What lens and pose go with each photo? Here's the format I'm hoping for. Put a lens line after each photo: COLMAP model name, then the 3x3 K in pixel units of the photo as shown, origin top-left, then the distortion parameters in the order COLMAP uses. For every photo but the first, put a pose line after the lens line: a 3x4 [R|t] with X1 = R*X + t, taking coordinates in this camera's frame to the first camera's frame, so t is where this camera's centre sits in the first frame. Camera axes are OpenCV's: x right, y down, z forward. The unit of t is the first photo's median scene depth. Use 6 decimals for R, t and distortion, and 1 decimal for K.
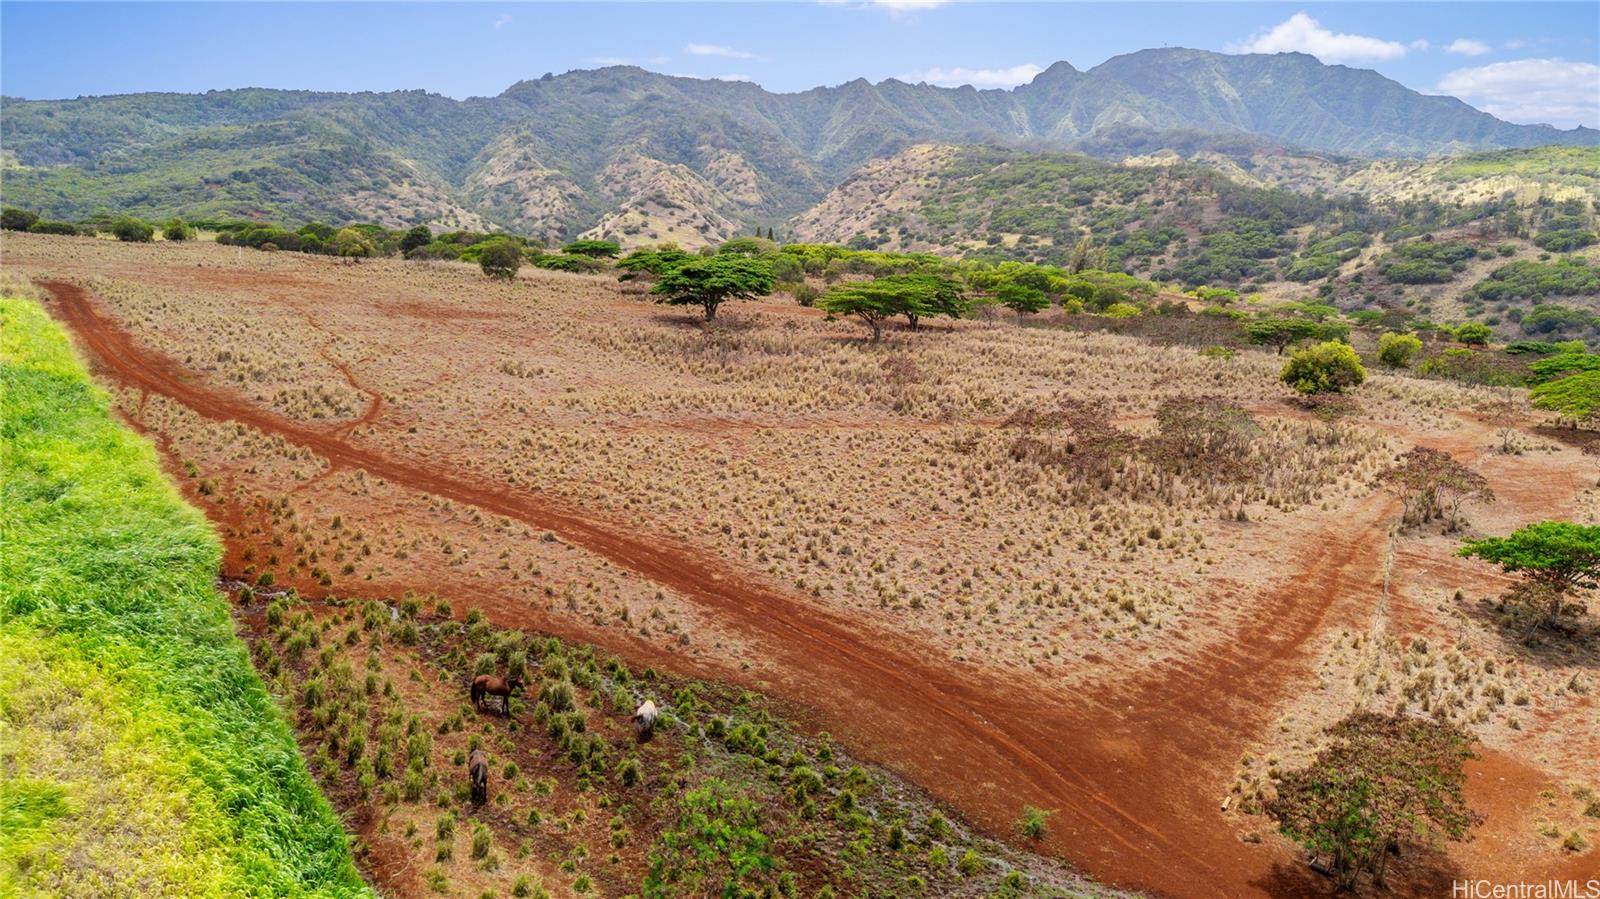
lens RADIAL K [[1169.3, 0, 804.5], [0, 1169.3, 458.4], [0, 0, 1]] dist [0.075987, -0.082099]
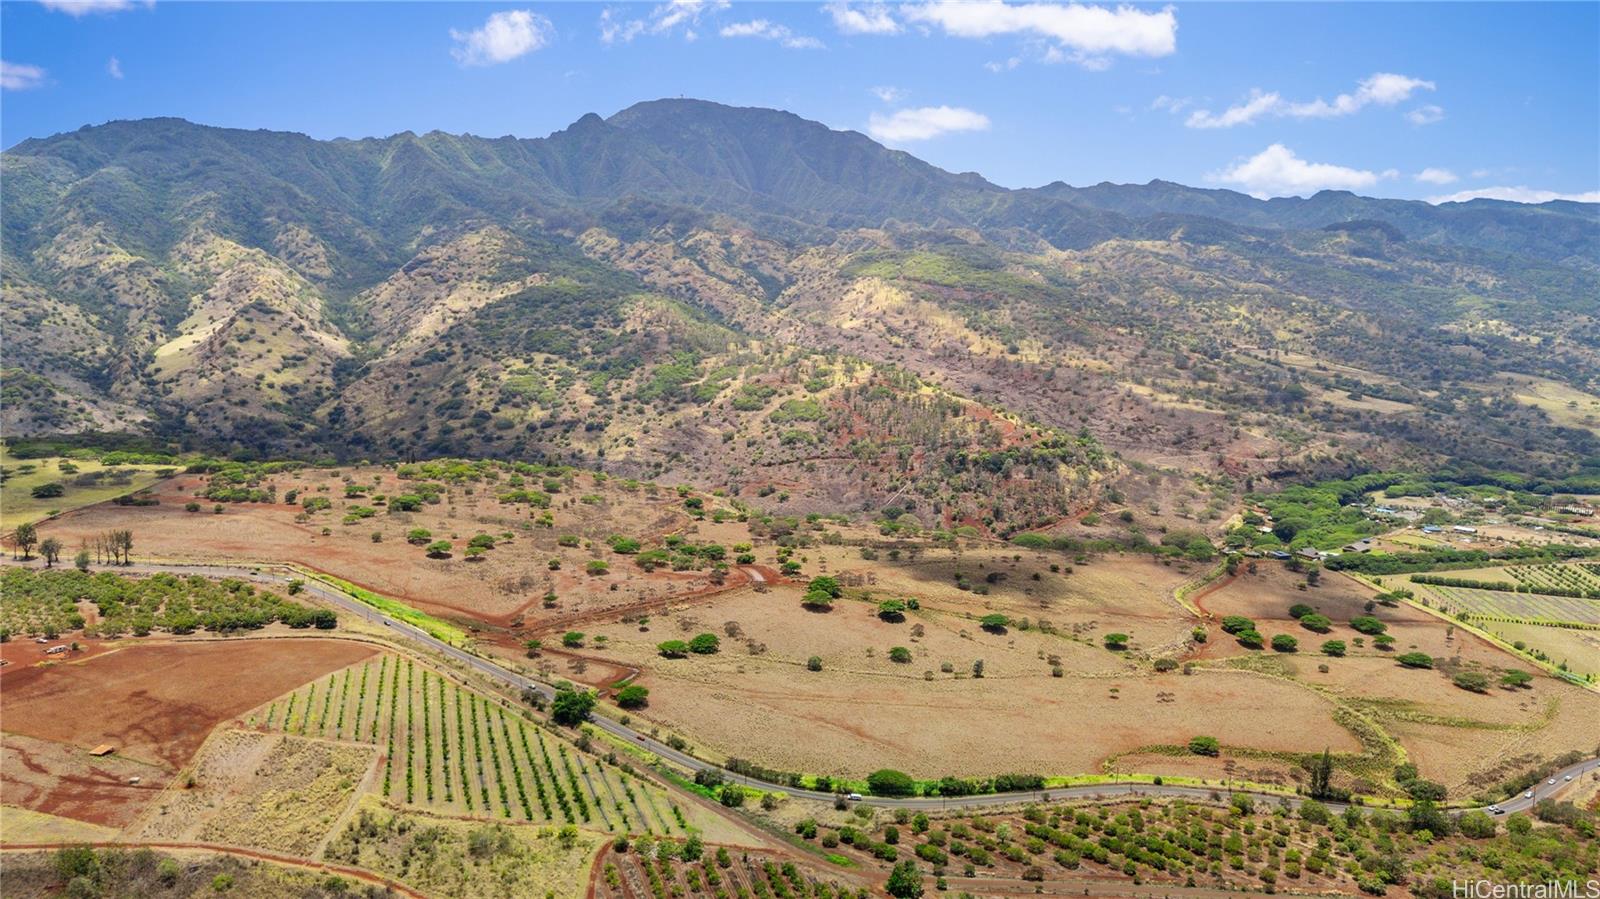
lens RADIAL K [[1169.3, 0, 797.8], [0, 1169.3, 453.5], [0, 0, 1]] dist [0.075987, -0.082099]
pose [[0.935298, -0.058133, 0.349054, -0.032878], [0.055380, 0.998305, 0.017869, -0.048335], [-0.349502, 0.002618, 0.936932, -0.362498]]
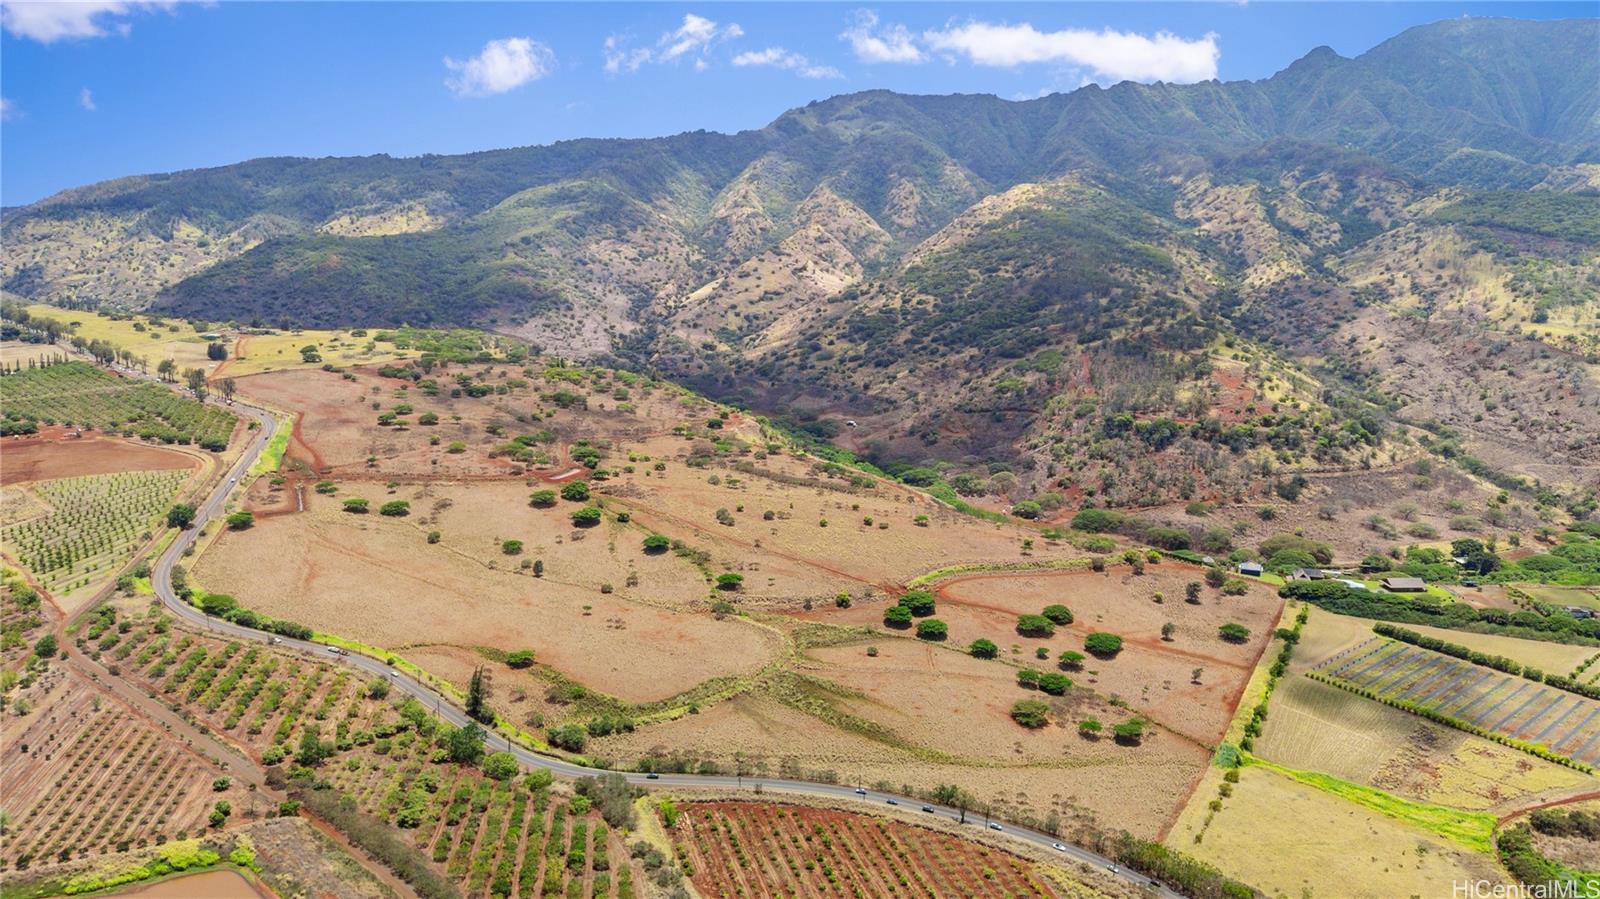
lens RADIAL K [[1169.3, 0, 798.8], [0, 1169.3, 459.4], [0, 0, 1]] dist [0.075987, -0.082099]
pose [[0.946683, 0.062540, -0.316037, 0.361007], [-0.046993, 0.997291, 0.056585, -0.034735], [0.318720, -0.038717, 0.947058, -0.385544]]
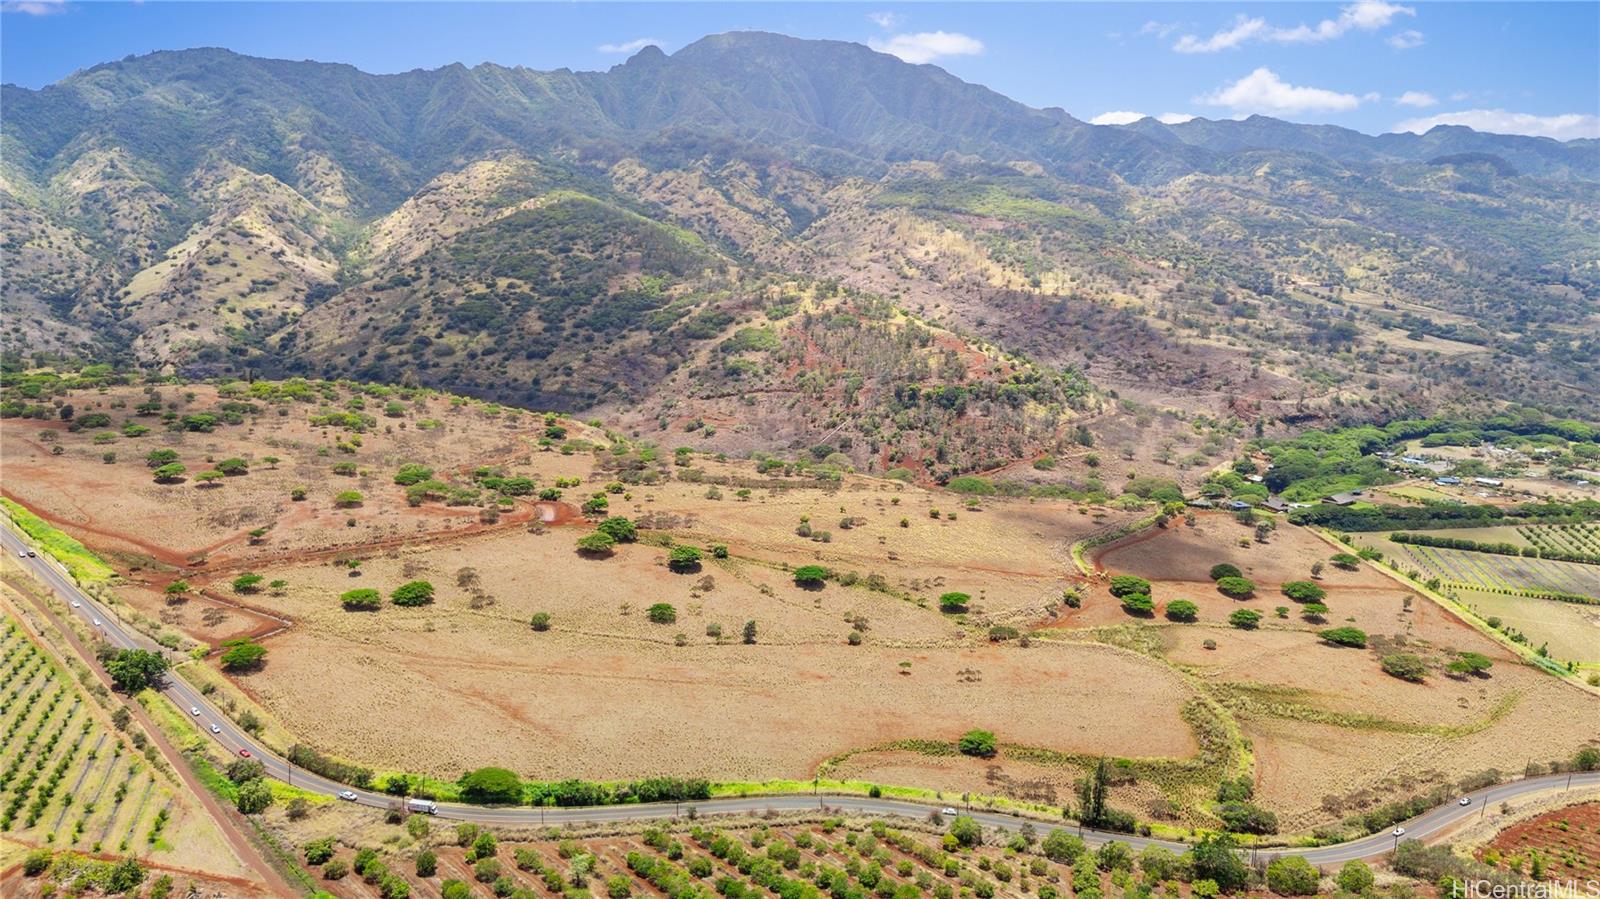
lens RADIAL K [[1169.3, 0, 798.9], [0, 1169.3, 452.8], [0, 0, 1]] dist [0.075987, -0.082099]
pose [[0.961309, -0.054526, 0.270021, 0.082302], [0.040699, 0.997570, 0.056548, -0.032029], [-0.272448, -0.043370, 0.961192, -0.320310]]
